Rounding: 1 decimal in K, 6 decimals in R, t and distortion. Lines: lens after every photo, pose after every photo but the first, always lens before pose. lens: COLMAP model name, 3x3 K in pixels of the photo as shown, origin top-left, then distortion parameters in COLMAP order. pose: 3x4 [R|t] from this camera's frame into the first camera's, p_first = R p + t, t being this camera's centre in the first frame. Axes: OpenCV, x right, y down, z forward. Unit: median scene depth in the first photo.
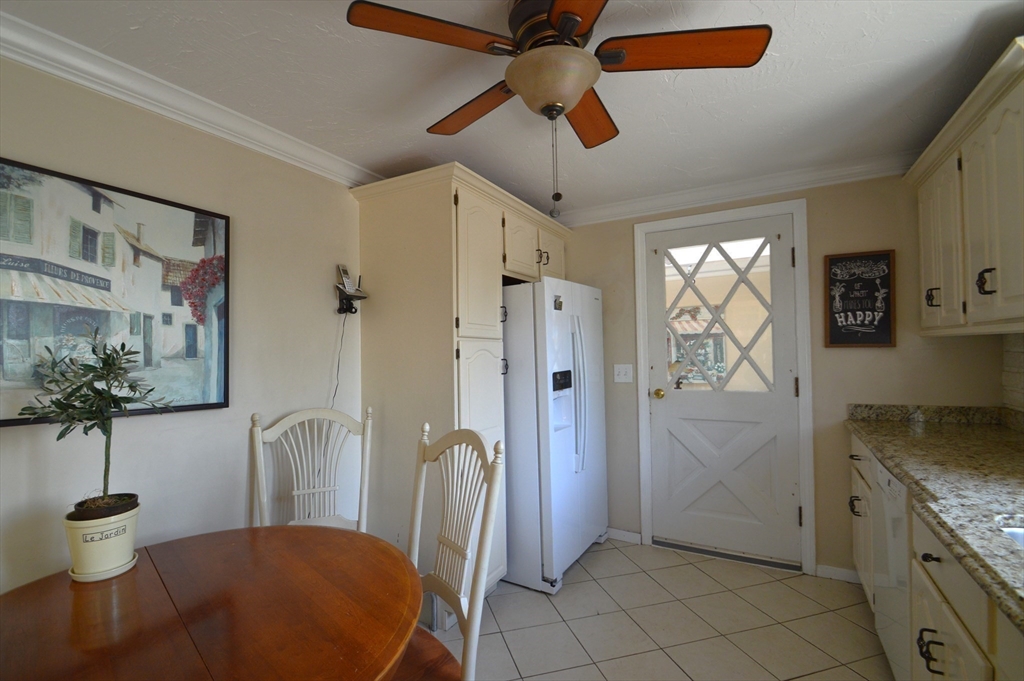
lens RADIAL K [[469.4, 0, 510.0], [0, 469.4, 347.1], [0, 0, 1]] dist [-0.002642, -0.000538]
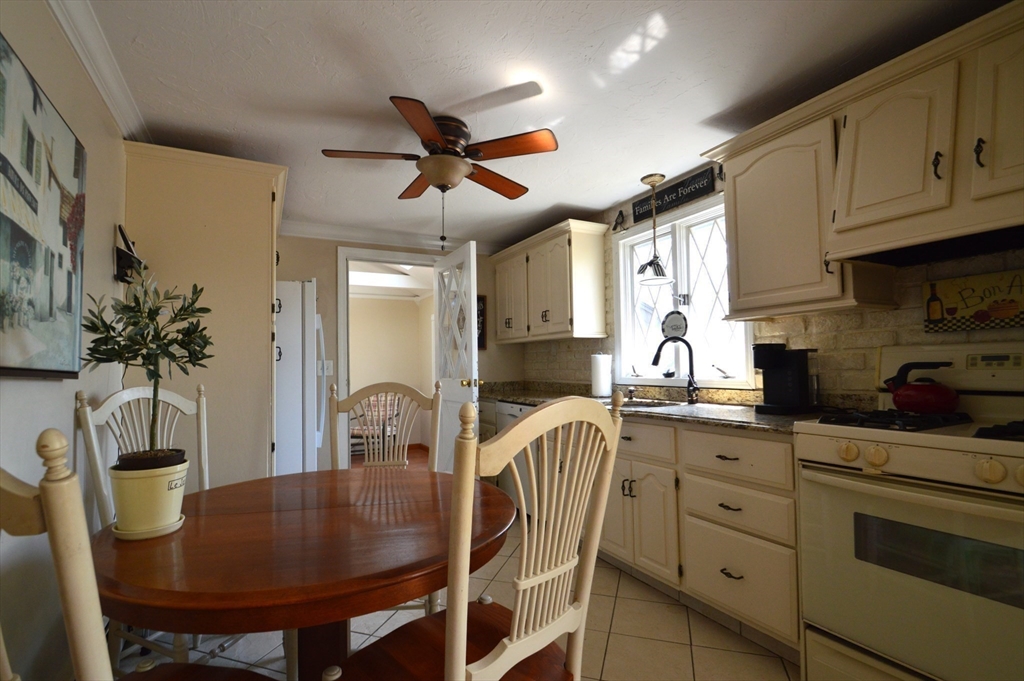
lens RADIAL K [[469.4, 0, 510.0], [0, 469.4, 347.1], [0, 0, 1]] dist [-0.002642, -0.000538]
pose [[0.544039, 0.043175, 0.837948, -0.968940], [0.002586, 0.998584, -0.053130, 0.130630], [-0.839056, 0.031072, 0.543157, -0.072697]]
